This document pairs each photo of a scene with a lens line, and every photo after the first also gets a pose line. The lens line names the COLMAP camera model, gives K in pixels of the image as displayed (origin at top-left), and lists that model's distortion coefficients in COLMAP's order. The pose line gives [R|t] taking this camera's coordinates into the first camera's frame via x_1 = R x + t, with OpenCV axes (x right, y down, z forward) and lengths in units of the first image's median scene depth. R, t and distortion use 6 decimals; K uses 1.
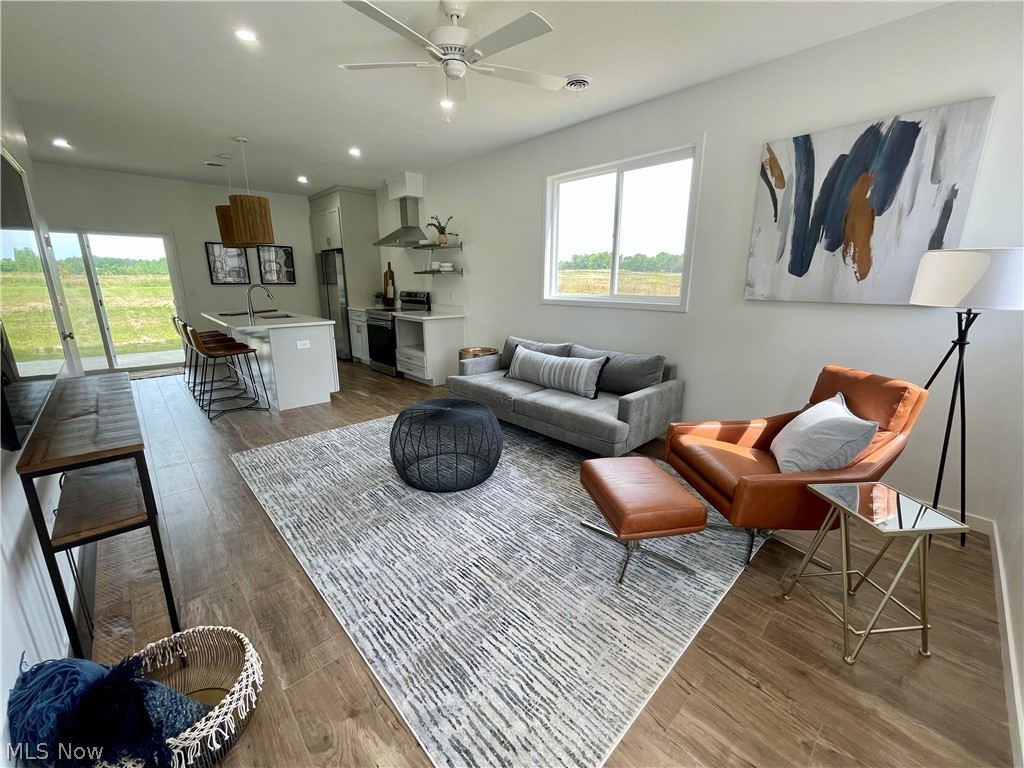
lens RADIAL K [[416.8, 0, 513.3], [0, 416.8, 380.2], [0, 0, 1]] dist [-0.000576, 0.001385]
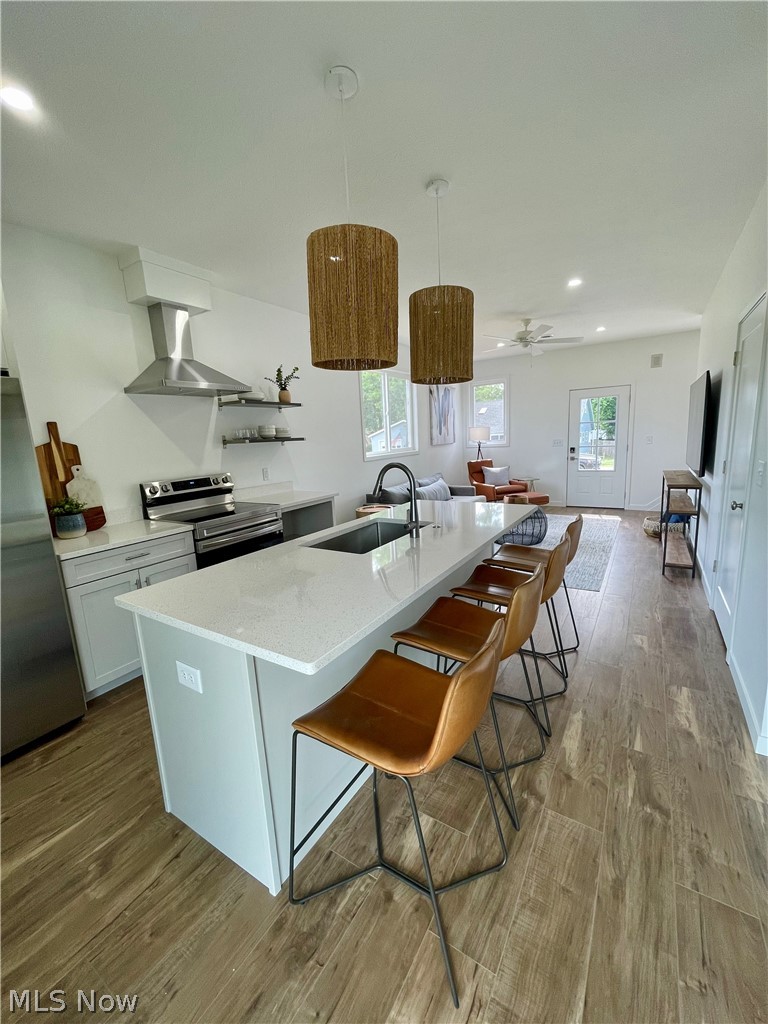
lens RADIAL K [[416.8, 0, 385.5], [0, 416.8, 518.1], [0, 0, 1]] dist [-0.000576, 0.001385]
pose [[-0.251894, -0.178458, 0.951158, -0.947500], [0.278192, 0.928014, 0.247789, -0.260290], [-0.926908, 0.327021, -0.184115, 1.005887]]
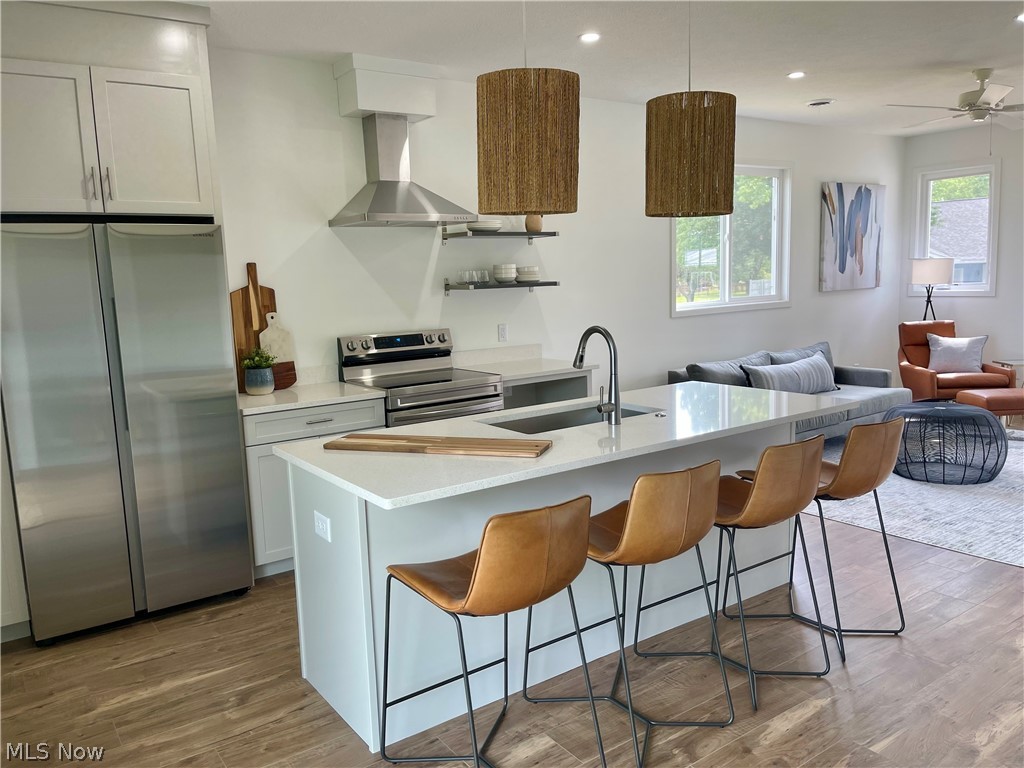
lens RADIAL K [[776.9, 0, 505.8], [0, 776.9, 407.6], [0, 0, 1]] dist [0.053803, -0.019759]
pose [[0.134413, -0.174003, 0.975529, -1.142572], [0.270869, 0.953420, 0.132738, -0.246318], [-0.953186, 0.246399, 0.175285, 0.887951]]
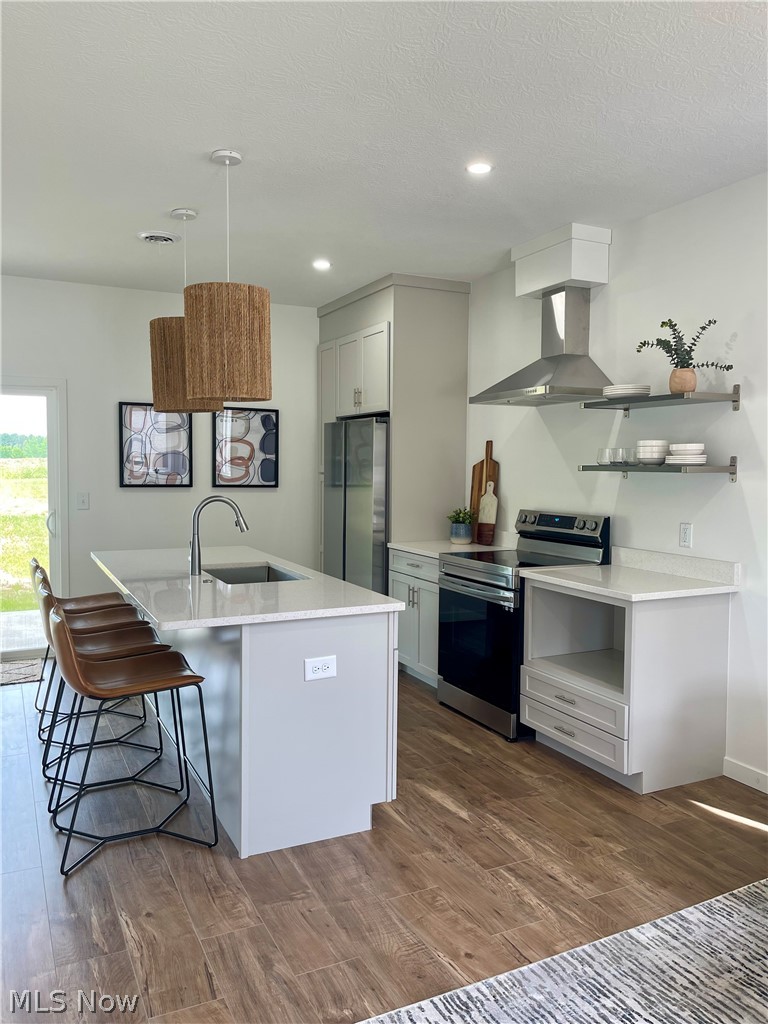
lens RADIAL K [[776.9, 0, 381.1], [0, 776.9, 511.0], [0, 0, 1]] dist [0.053803, -0.019759]
pose [[0.957813, 0.021064, -0.286620, -0.216919], [-0.072220, 0.982949, -0.169103, -0.088539], [0.278170, 0.182668, 0.943002, 0.293452]]
